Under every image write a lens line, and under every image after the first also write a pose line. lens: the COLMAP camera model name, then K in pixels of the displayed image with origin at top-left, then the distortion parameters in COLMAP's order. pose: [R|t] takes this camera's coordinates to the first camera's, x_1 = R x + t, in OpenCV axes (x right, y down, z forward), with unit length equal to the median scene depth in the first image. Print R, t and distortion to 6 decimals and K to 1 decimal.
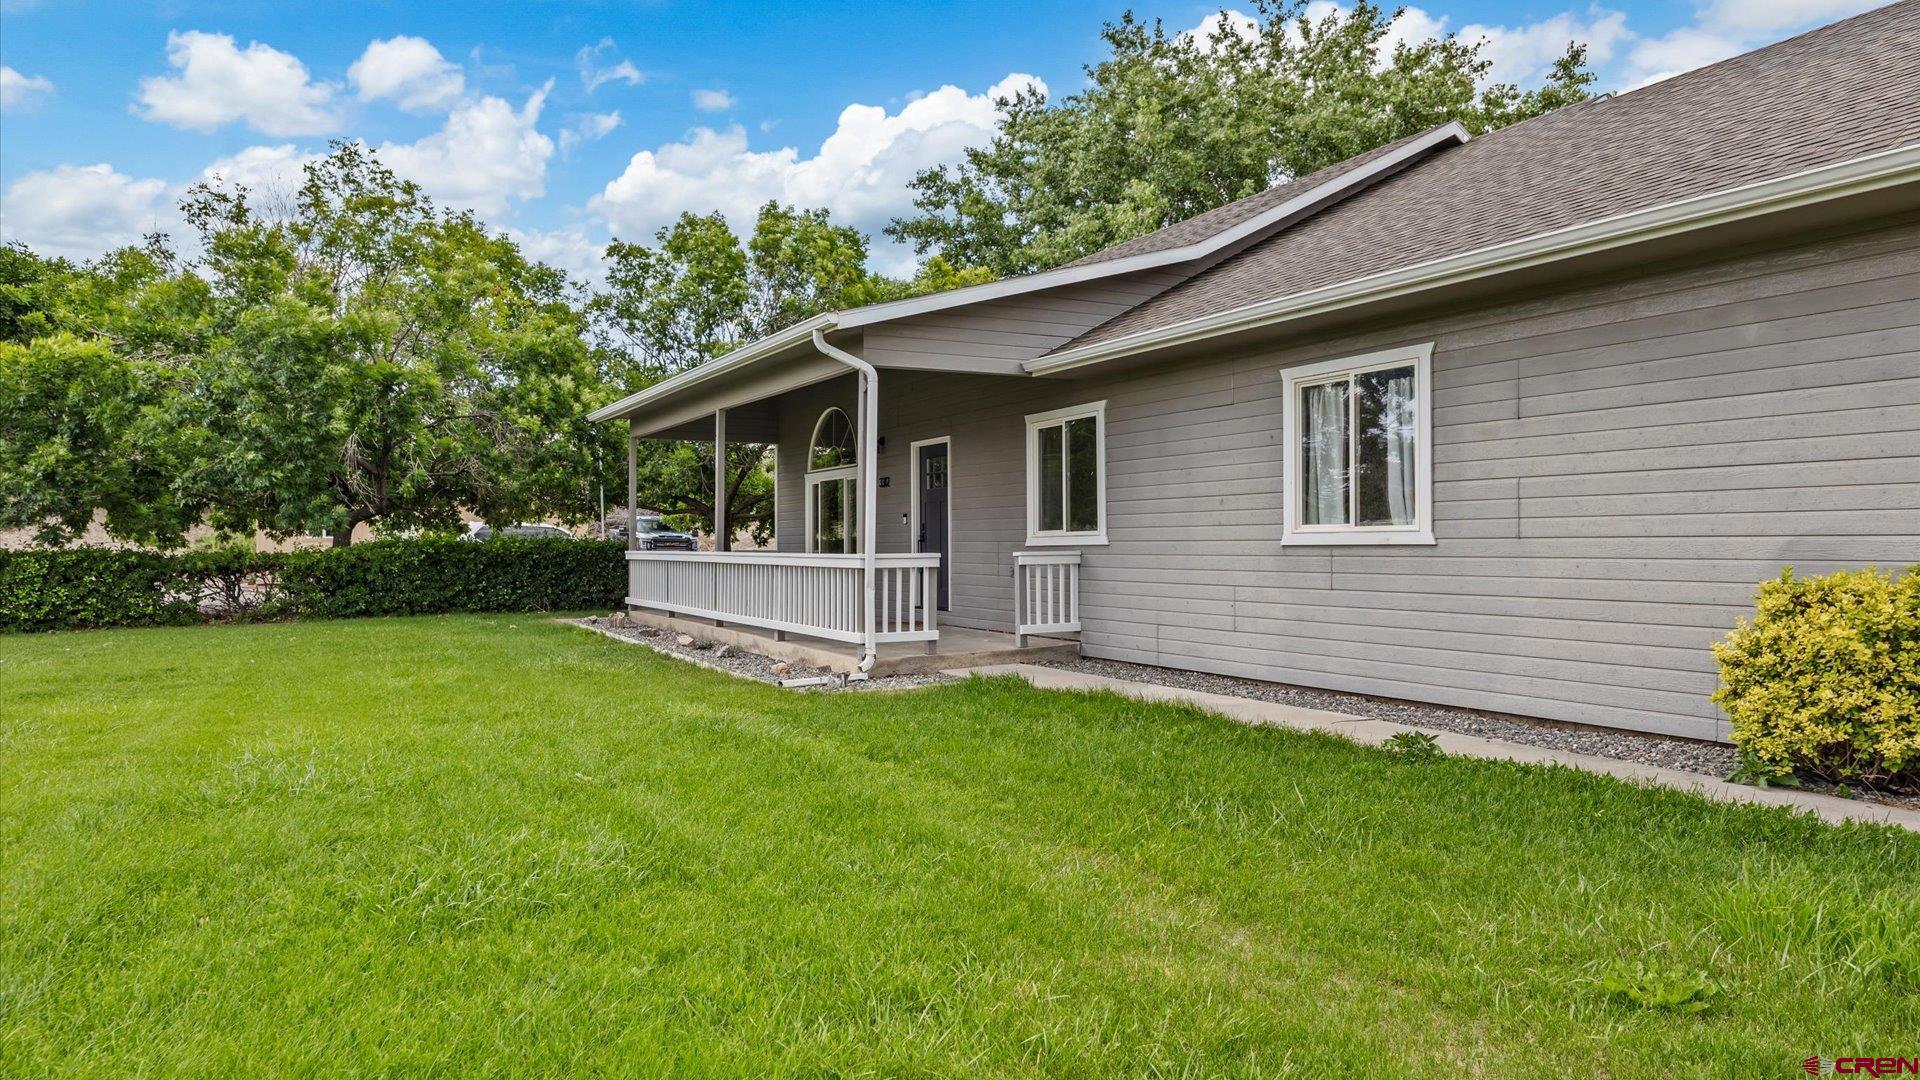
lens RADIAL K [[1106.1, 0, 960.0], [0, 1106.1, 540.0], [0, 0, 1]] dist [-0.035825, -0.000192]
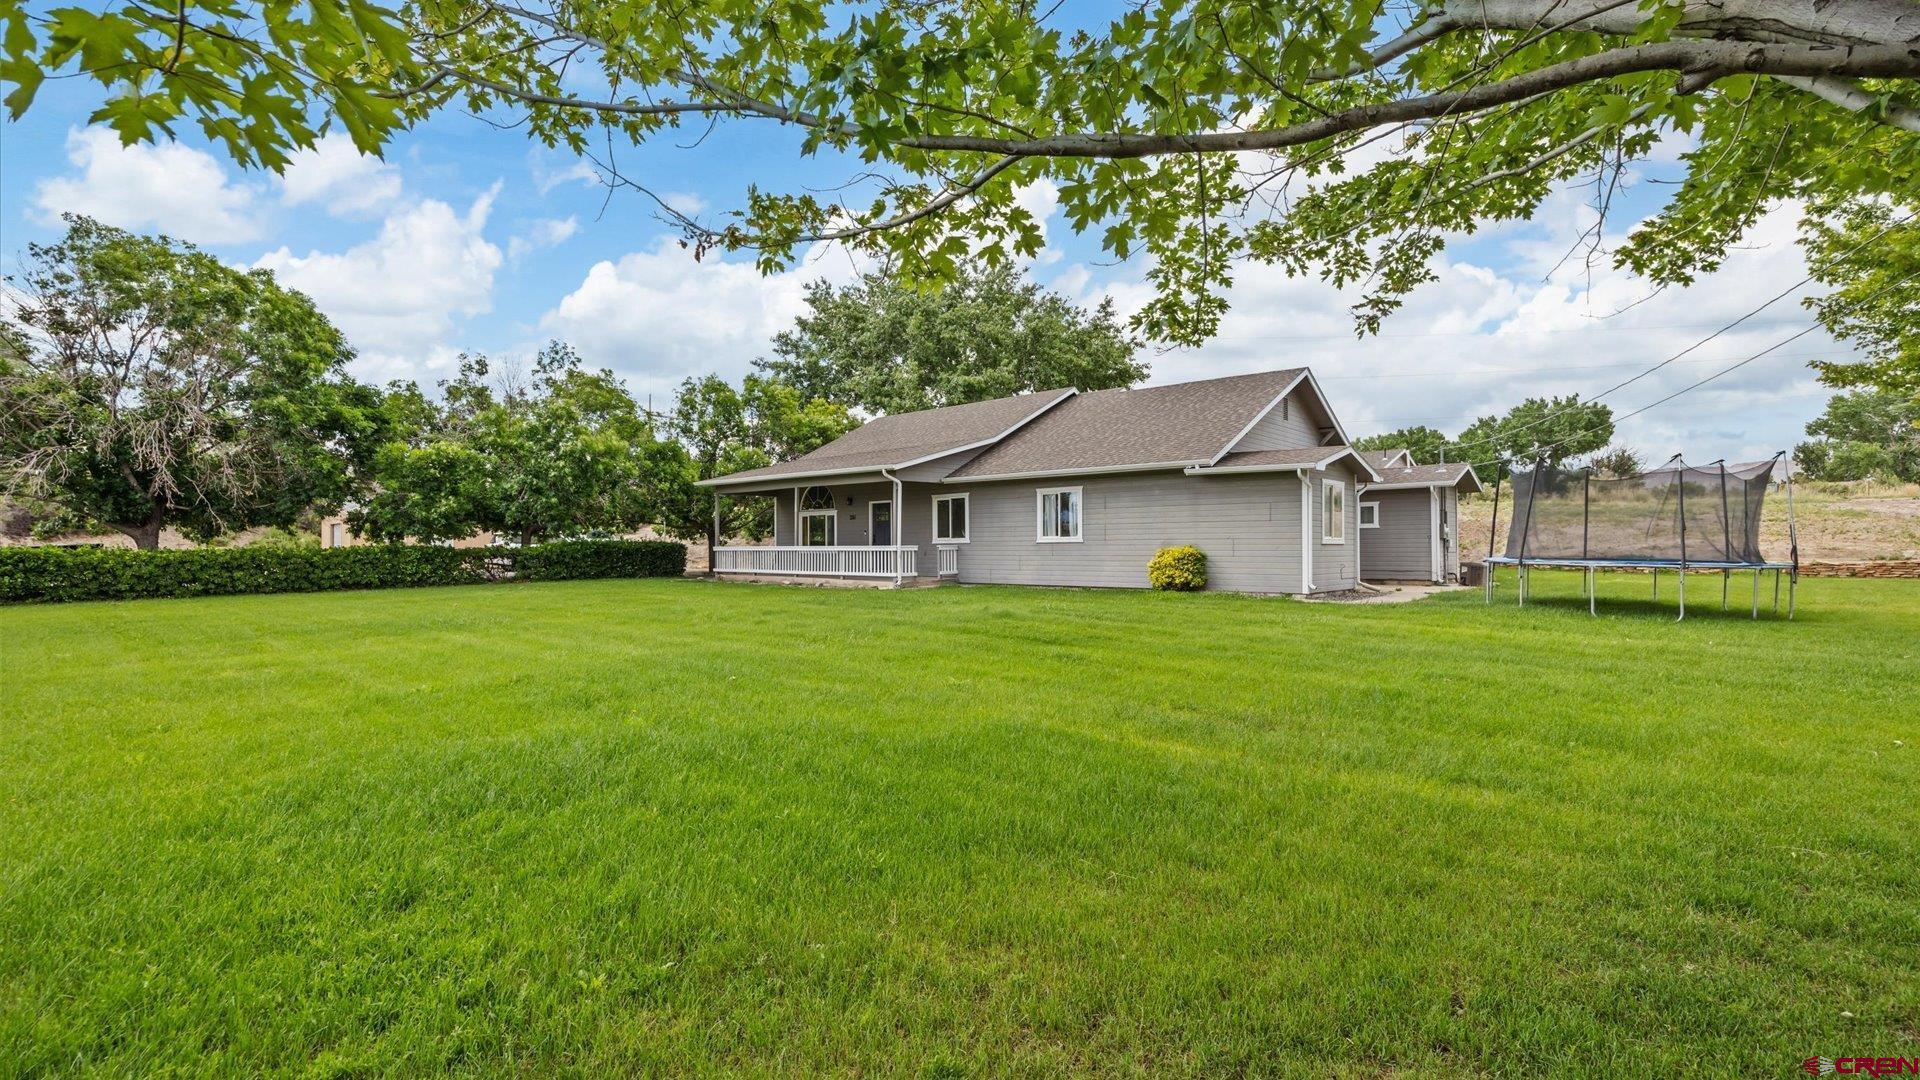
lens RADIAL K [[885.3, 0, 960.0], [0, 885.3, 540.0], [0, 0, 1]] dist [-0.001426, -0.000296]
pose [[0.935245, 0.005363, 0.353962, -0.660155], [-0.002645, 0.999963, -0.008163, 0.014589], [-0.353992, 0.006698, 0.935224, -1.067497]]
